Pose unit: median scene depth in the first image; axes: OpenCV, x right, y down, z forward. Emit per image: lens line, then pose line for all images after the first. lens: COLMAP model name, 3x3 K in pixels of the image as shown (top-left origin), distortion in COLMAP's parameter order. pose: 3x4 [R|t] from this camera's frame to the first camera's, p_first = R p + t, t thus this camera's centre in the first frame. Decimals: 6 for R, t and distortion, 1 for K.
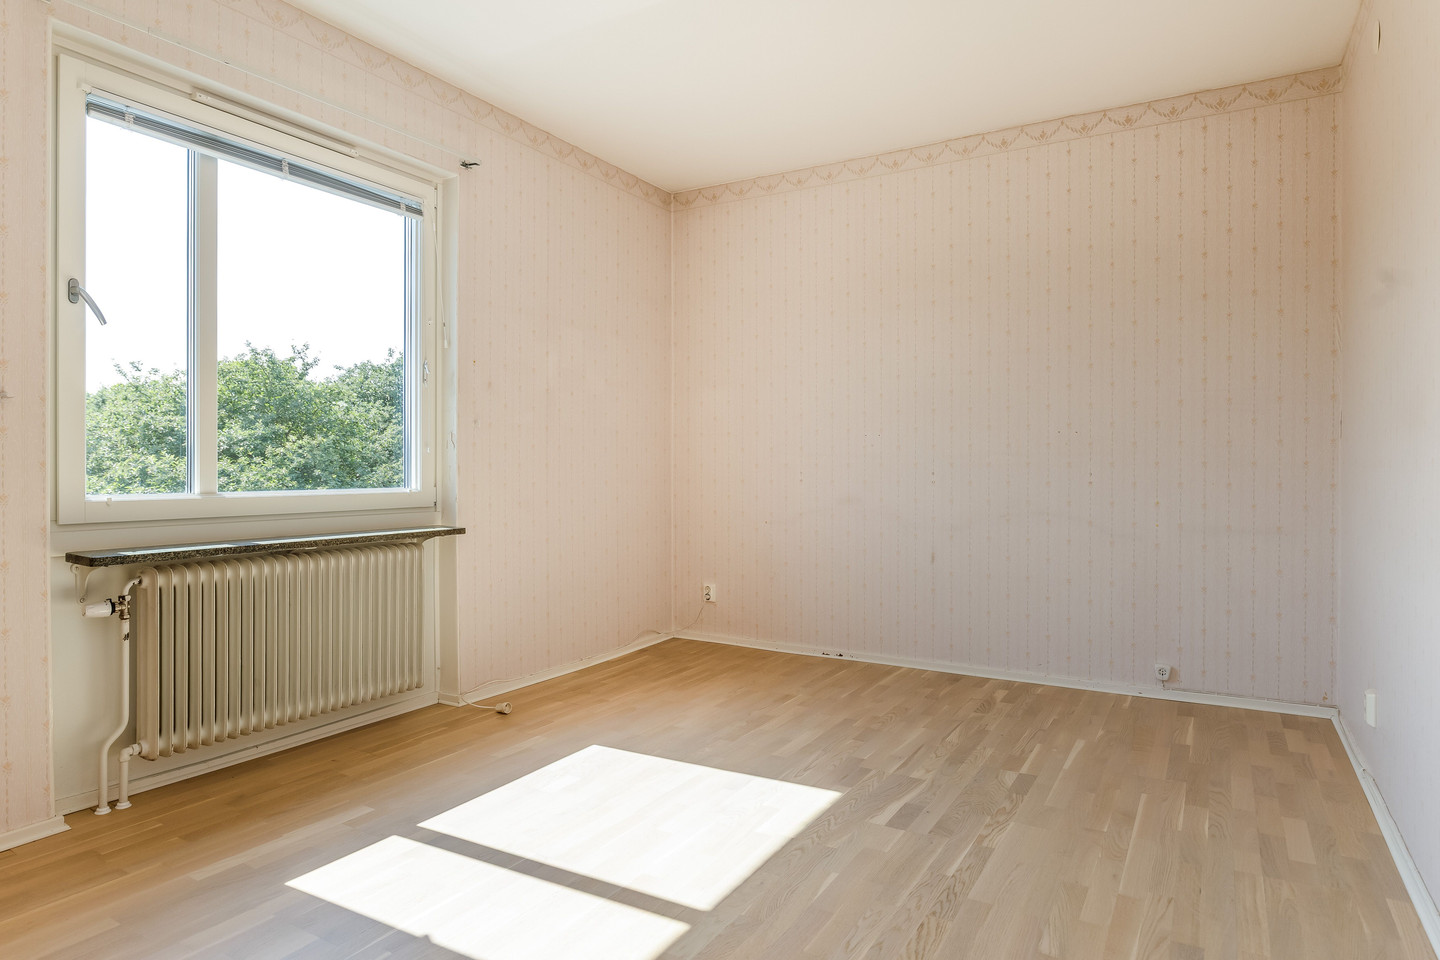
lens RADIAL K [[852.7, 0, 721.5], [0, 852.7, 471.9], [0, 0, 1]] dist [0.001440, 0.001115]
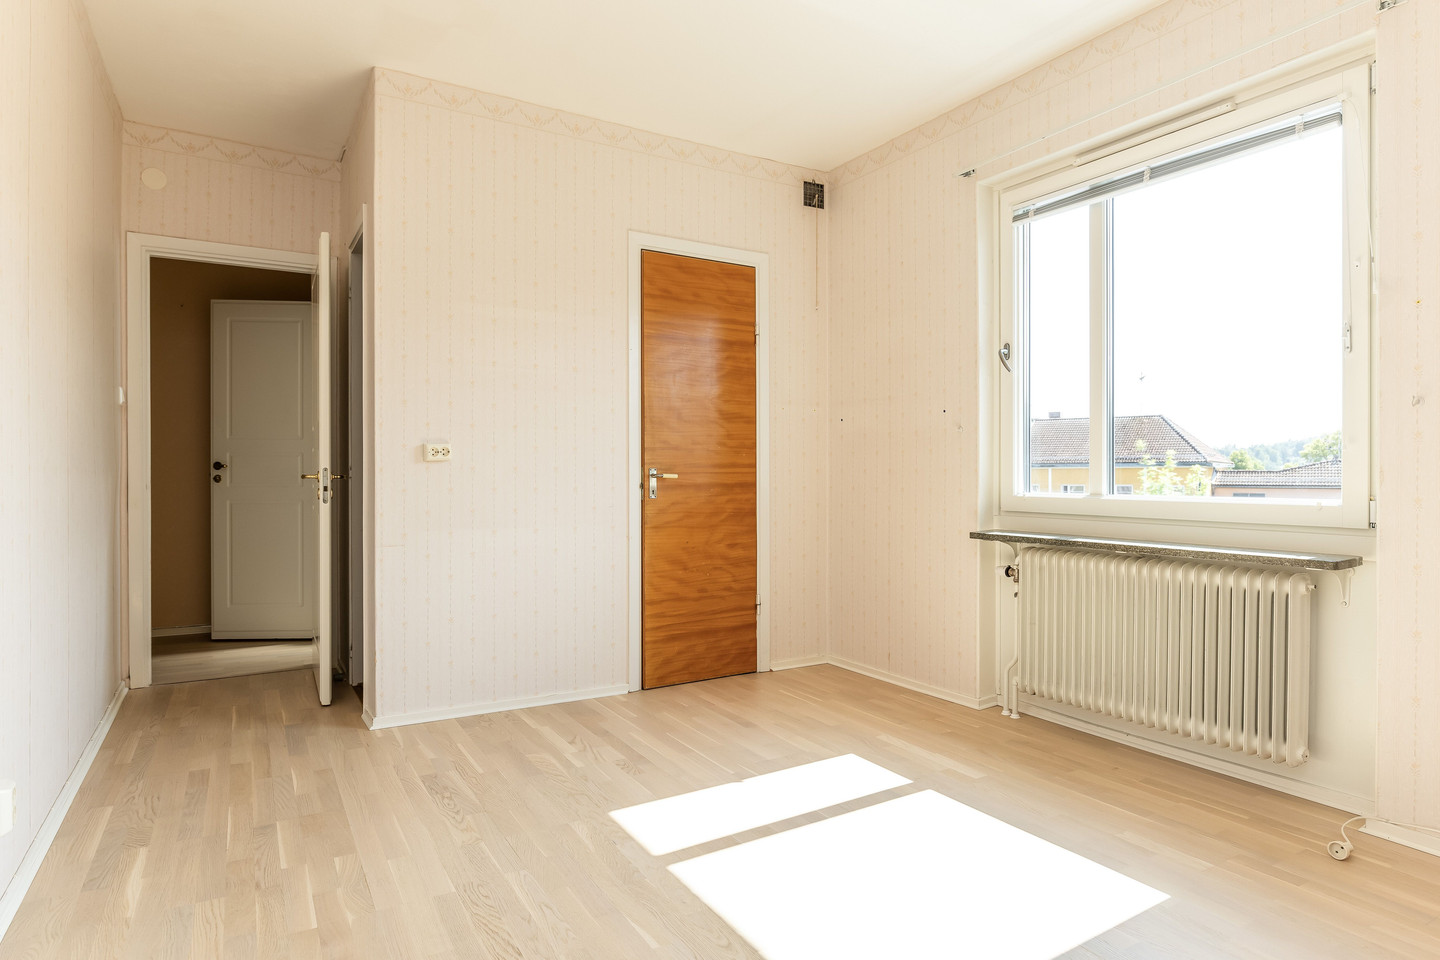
lens RADIAL K [[810.3, 0, 720.0], [0, 810.3, 480.0], [0, 0, 1]] dist [-0.000799, 0.000400]
pose [[-0.477155, 0.008987, -0.878773, 0.630751], [-0.004222, 0.999913, 0.012518, -0.006914], [0.878809, 0.009683, -0.477075, 1.114459]]
